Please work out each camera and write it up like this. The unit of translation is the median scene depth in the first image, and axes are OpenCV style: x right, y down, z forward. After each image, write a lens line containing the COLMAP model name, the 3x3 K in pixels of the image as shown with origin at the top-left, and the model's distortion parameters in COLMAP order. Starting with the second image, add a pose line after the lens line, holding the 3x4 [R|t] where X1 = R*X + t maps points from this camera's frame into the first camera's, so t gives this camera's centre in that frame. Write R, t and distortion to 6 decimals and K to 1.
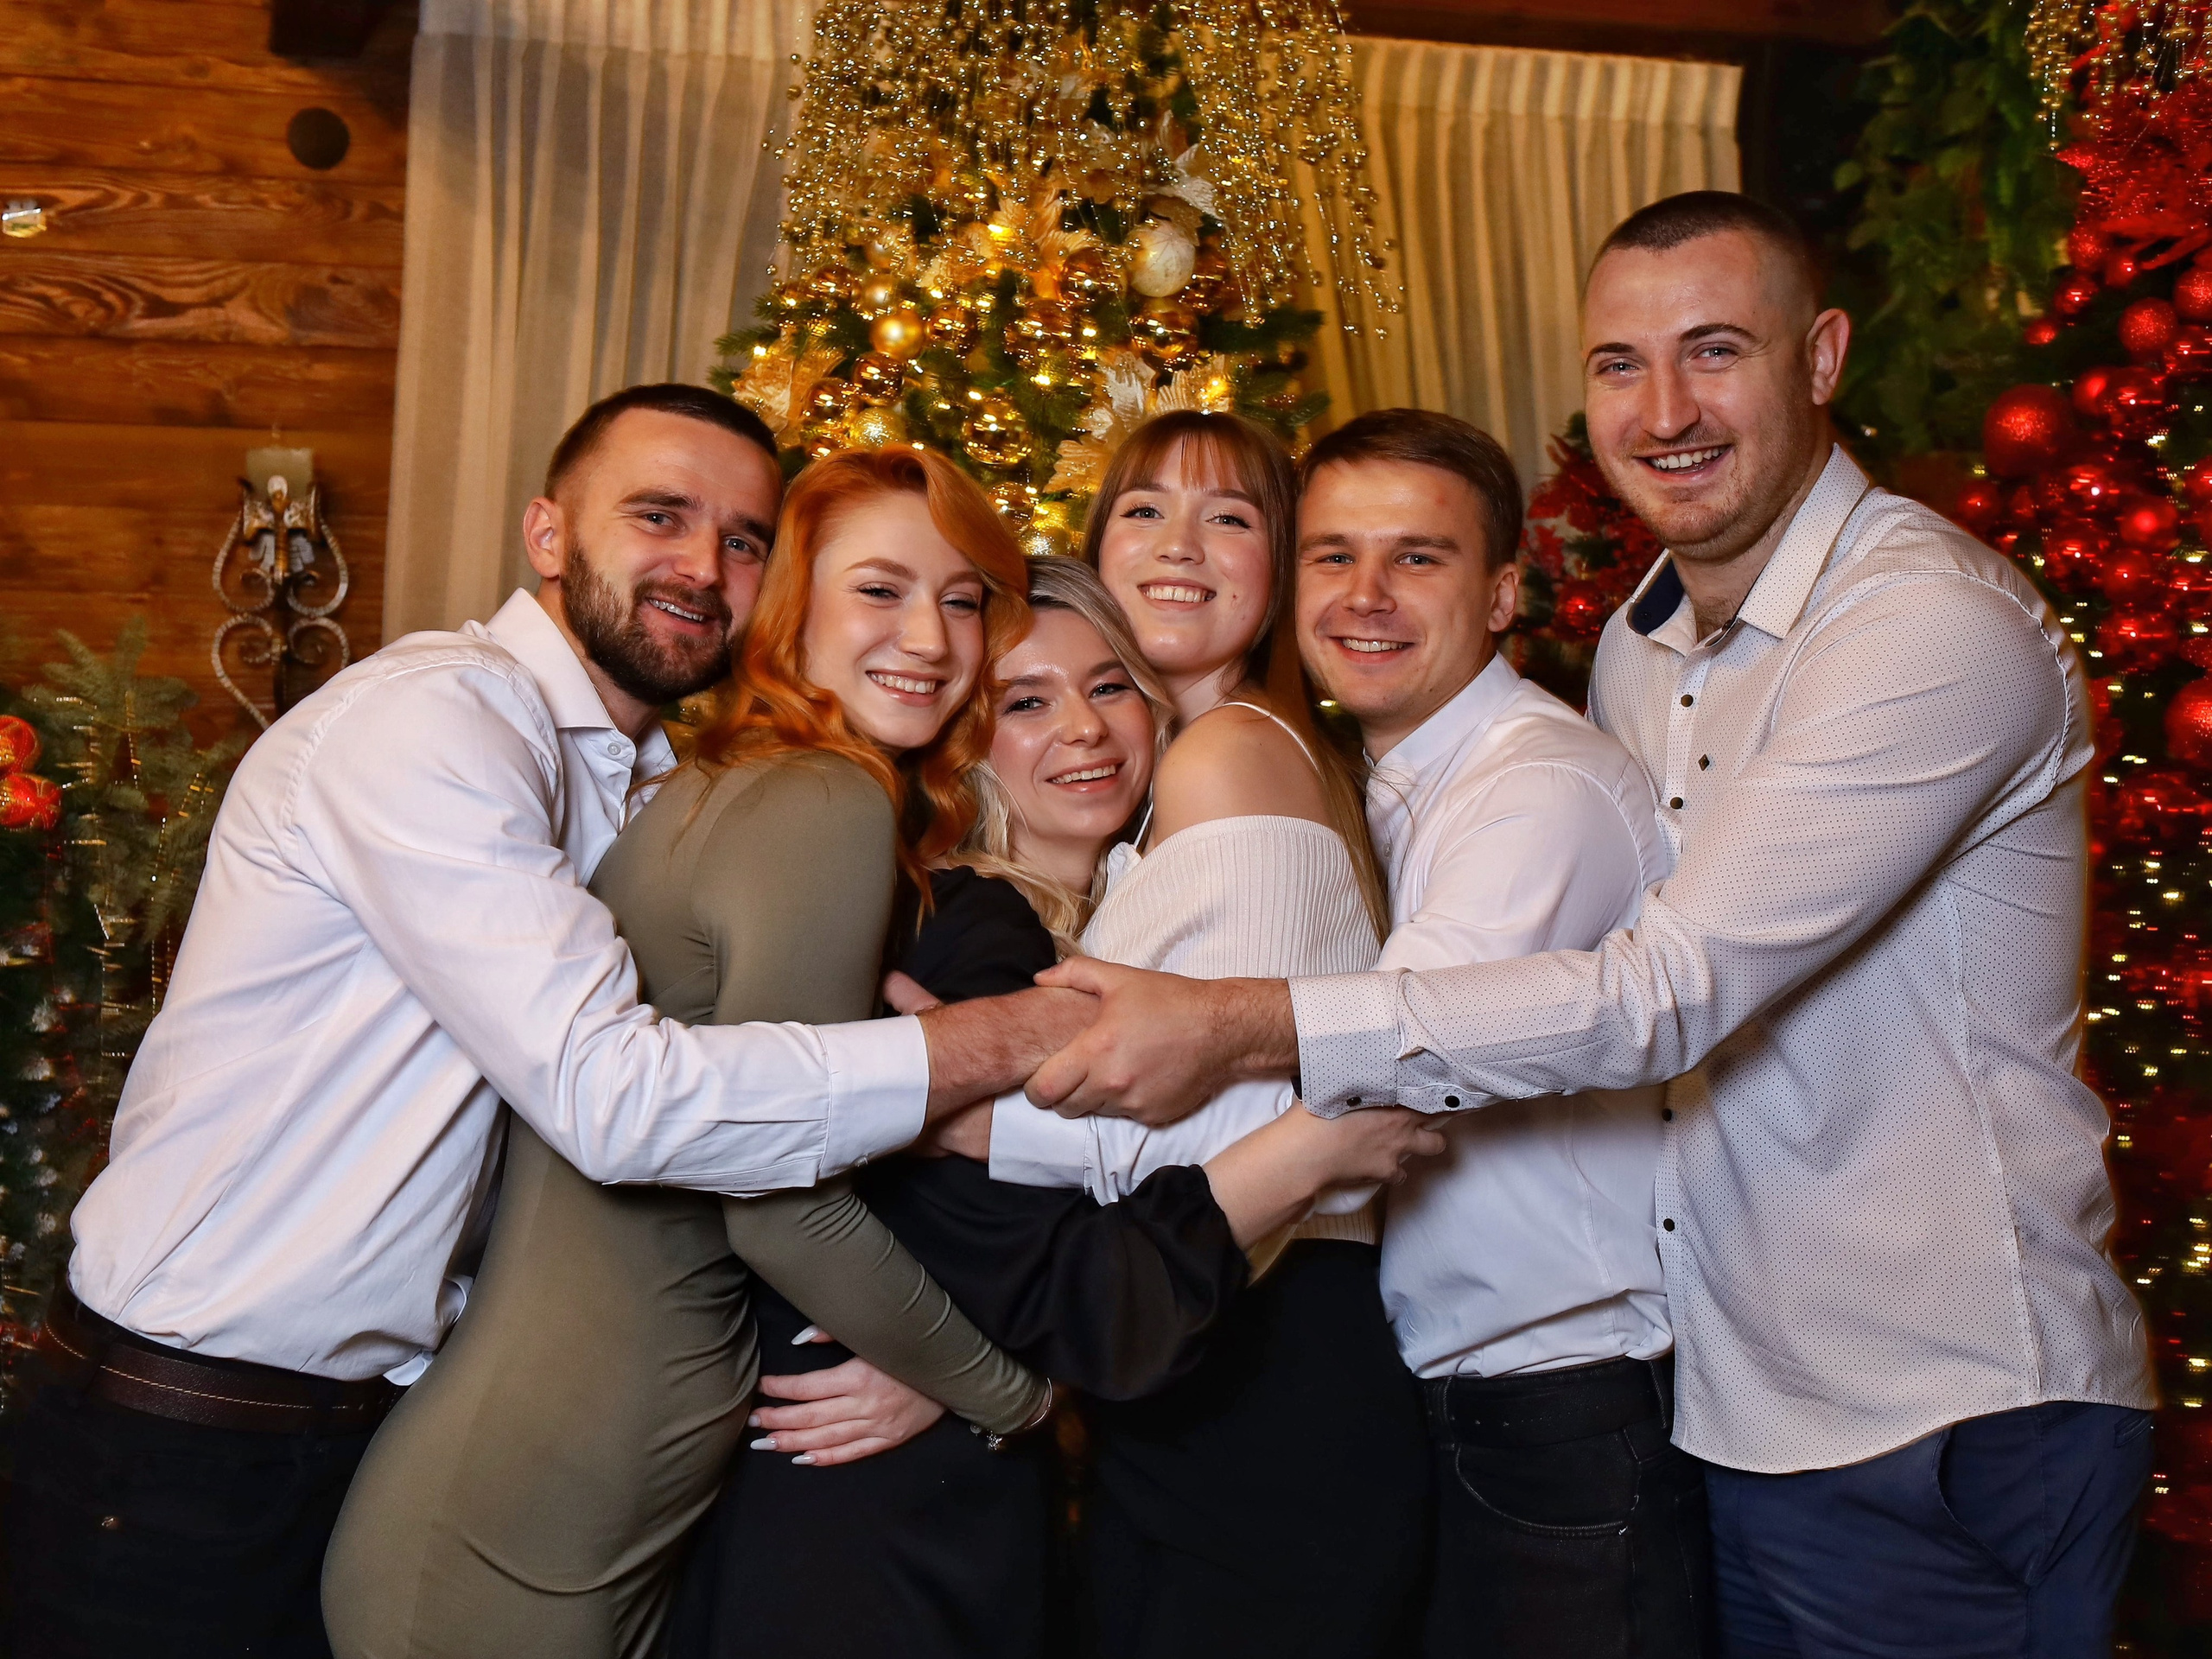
lens RADIAL K [[2643.6, 0, 1039.7], [0, 2643.6, 828.3], [0, 0, 1]] dist [-0.008101, 0.004463]
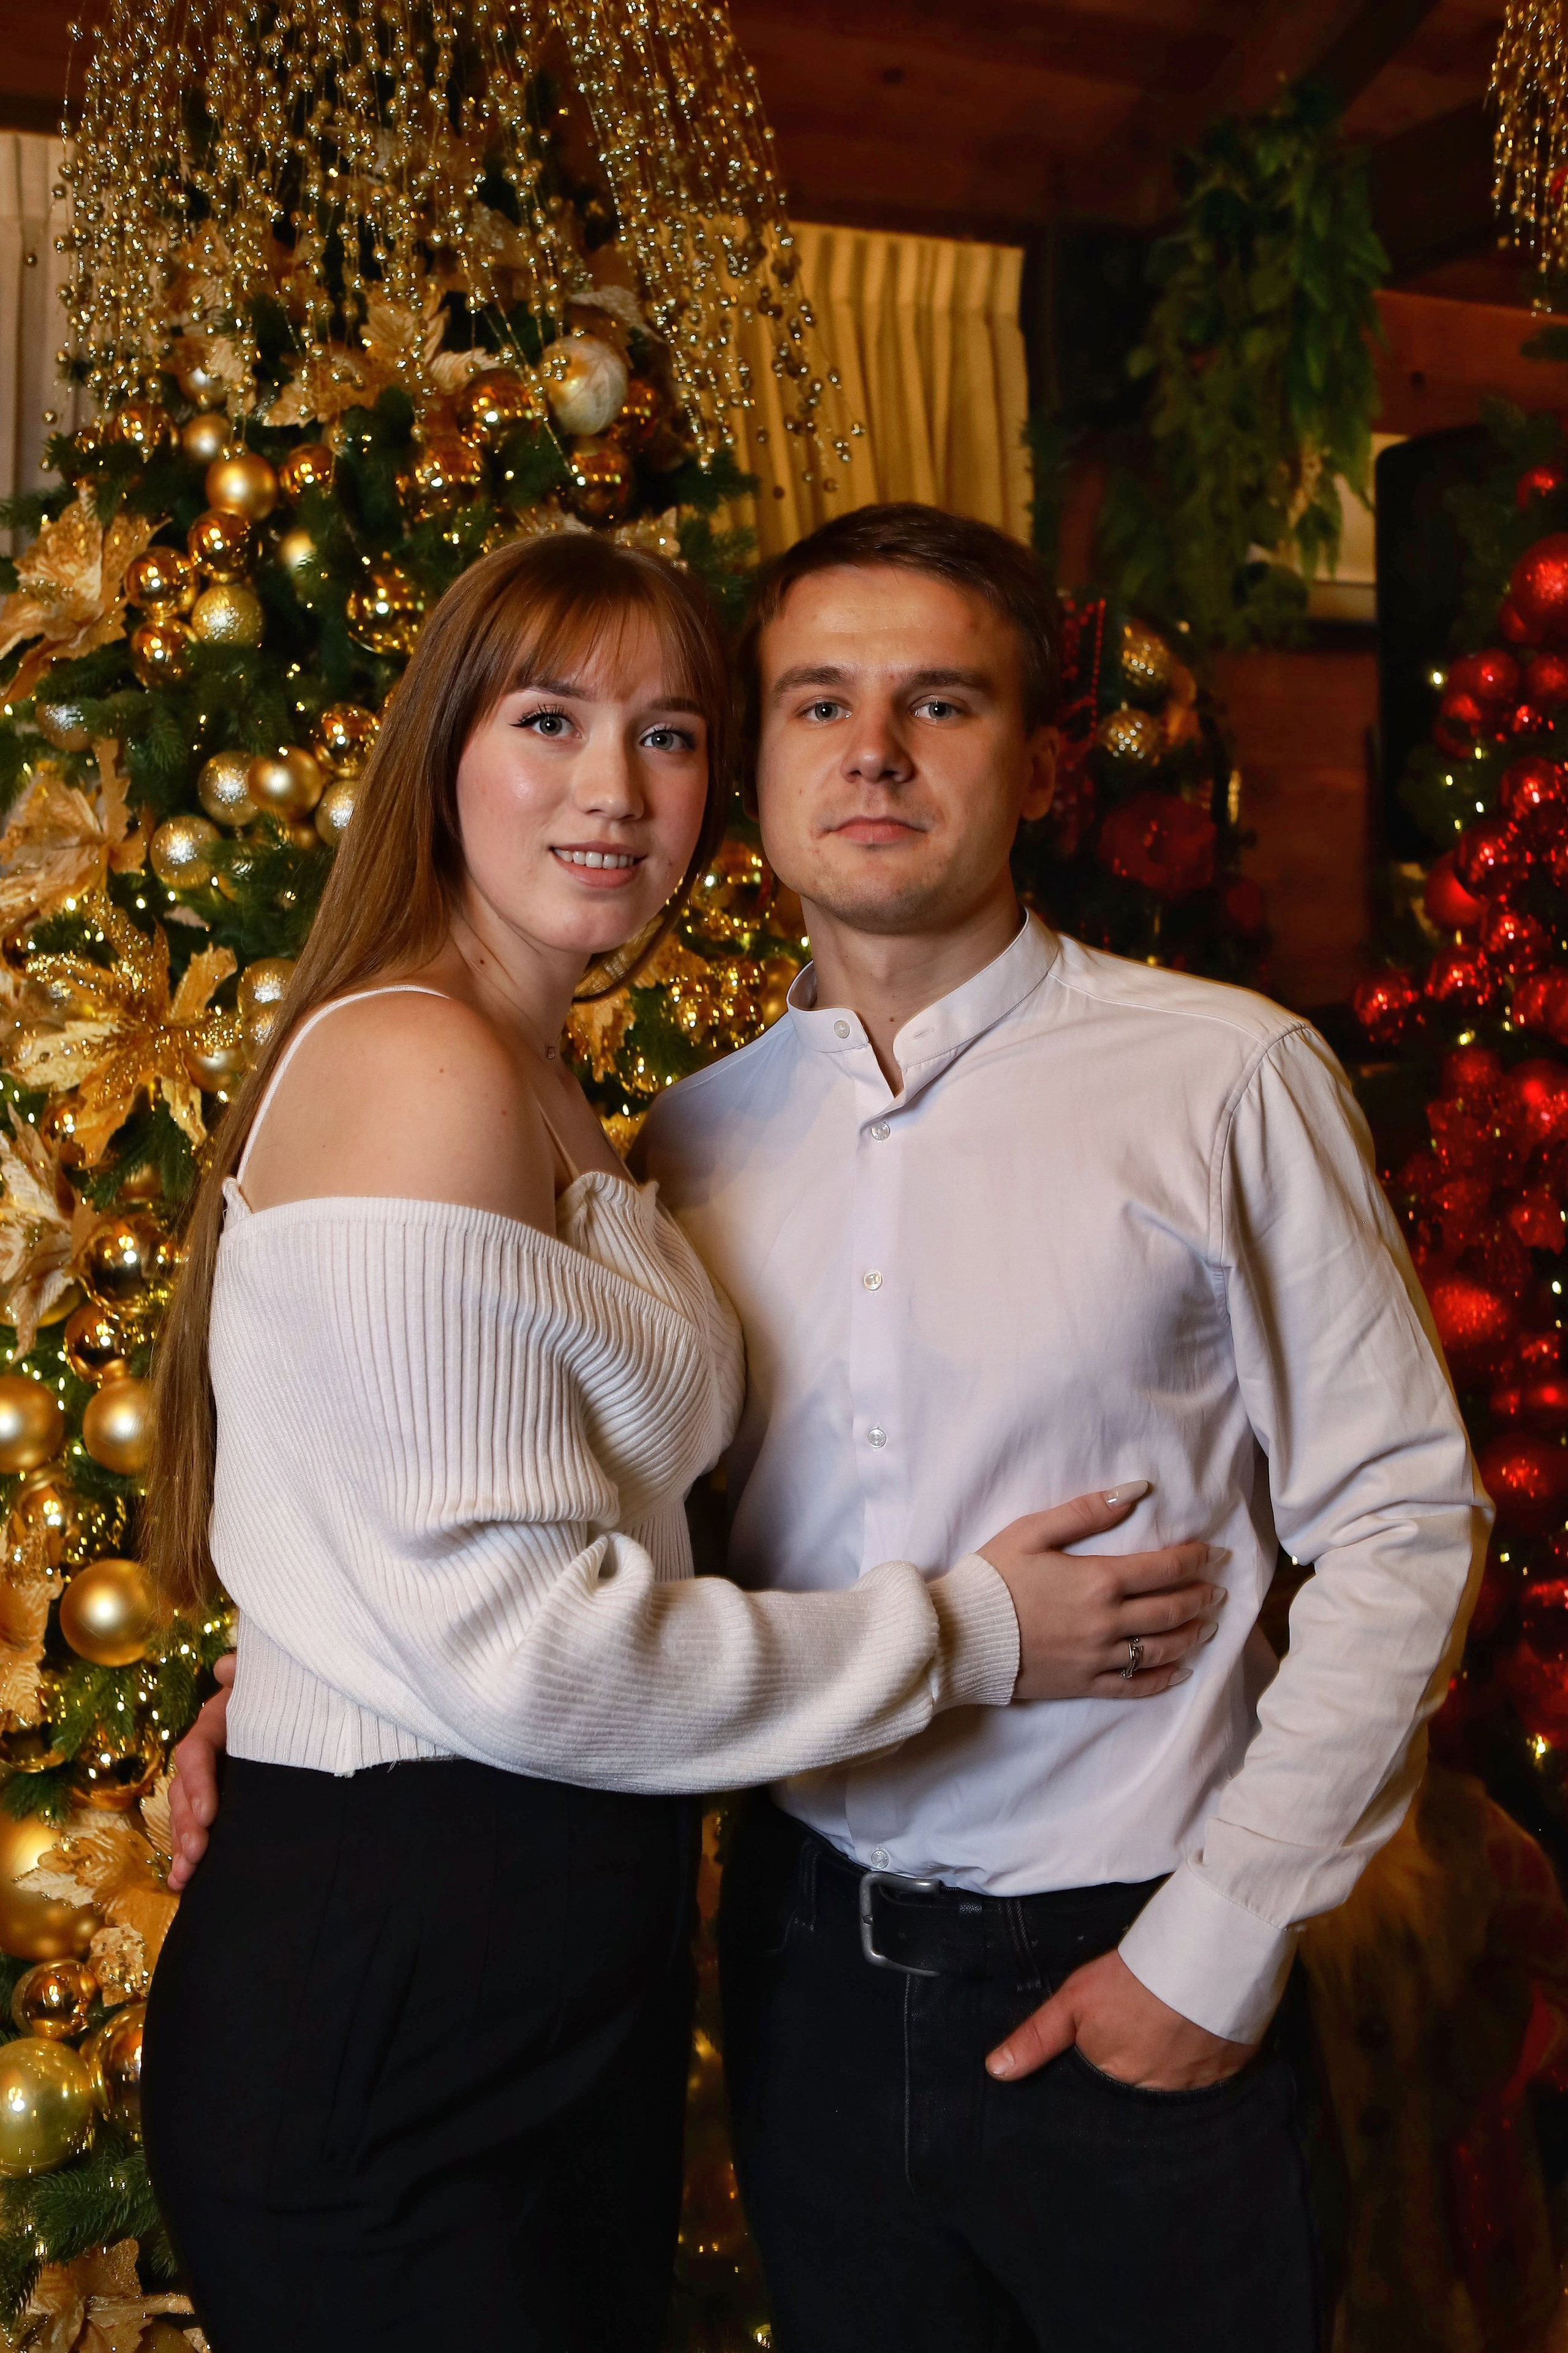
lens RADIAL K [[2337.1, 0, 784.0], [0, 2337.1, 1176.5], [0, 0, 1]] dist [-0.019003, 0.007611]
pose [[0.967670, -0.080147, 0.239149, -0.077721], [0.066131, 0.995620, 0.066082, -0.023656], [-0.243397, -0.048130, 0.968732, 0.298427]]
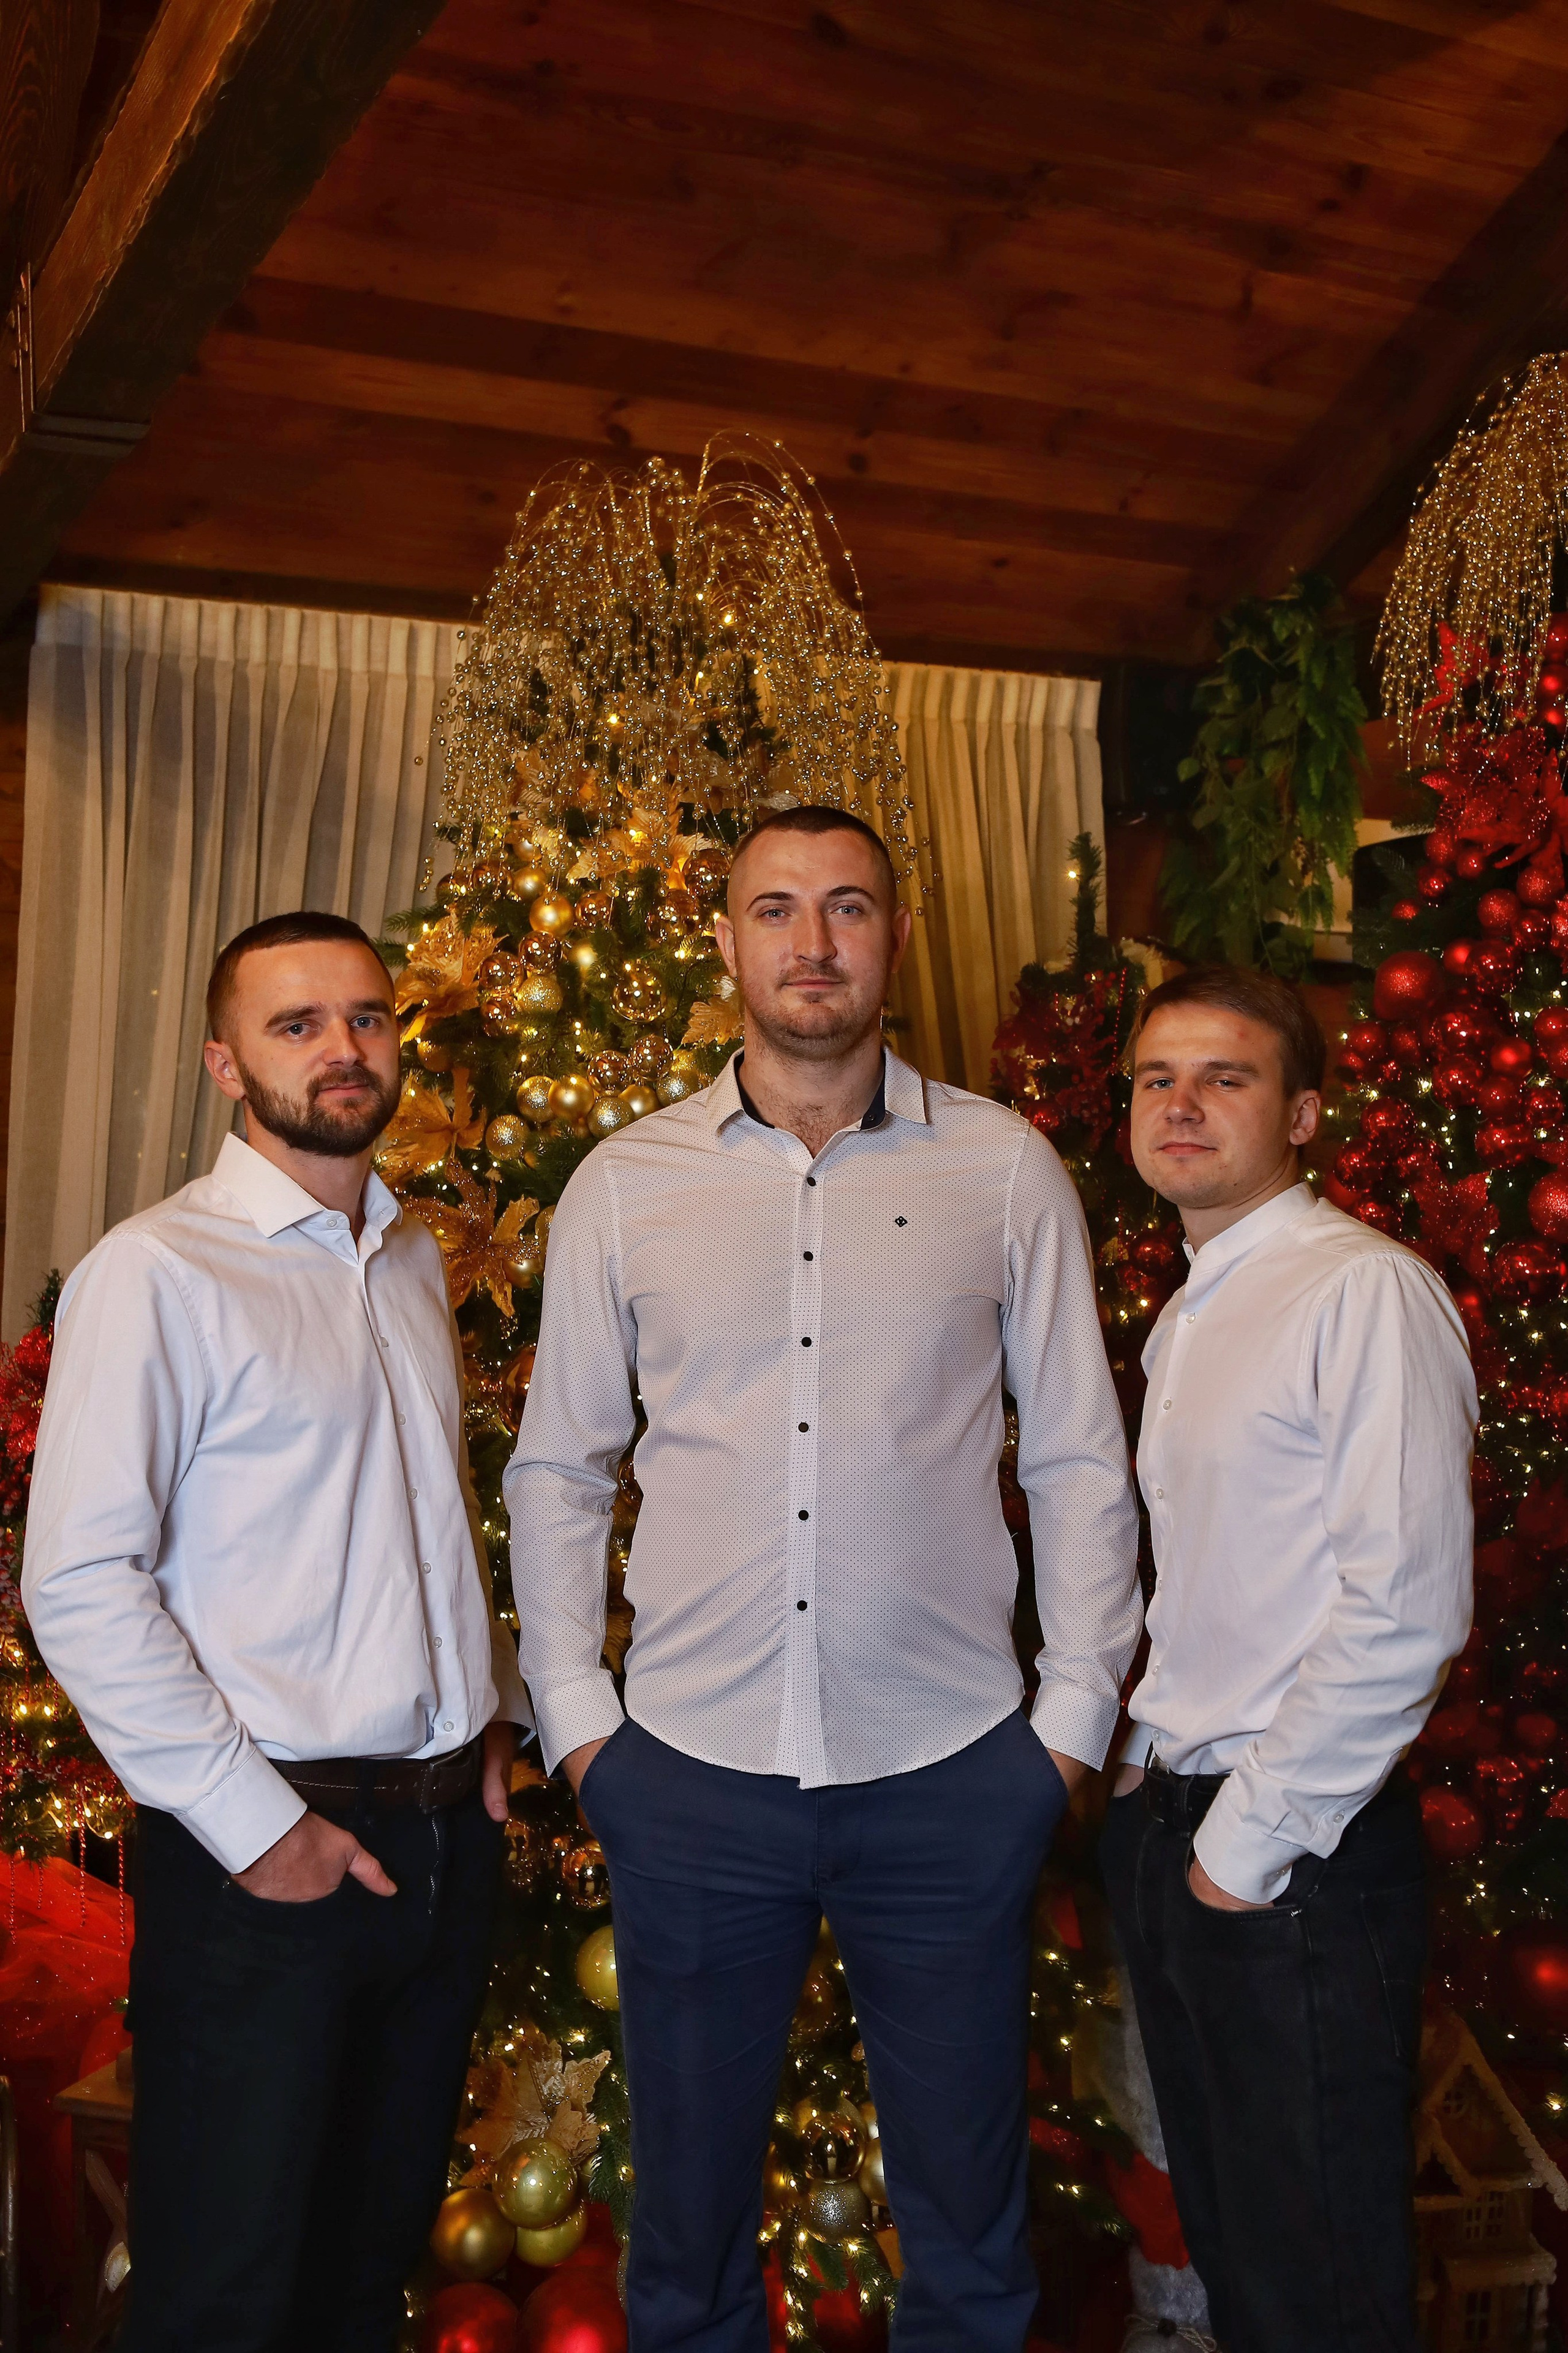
lens RADIAL K [[2337.1, 0, 784.0], [0, 2337.1, 1176.5], [0, 0, 1]] dist [-0.019003, 0.007611]
pose [[0.982944, -0.022966, 0.182465, -0.146197], [0.031814, 0.998448, -0.045712, -0.011953], [-0.181132, 0.050737, 0.982149, -0.083581]]
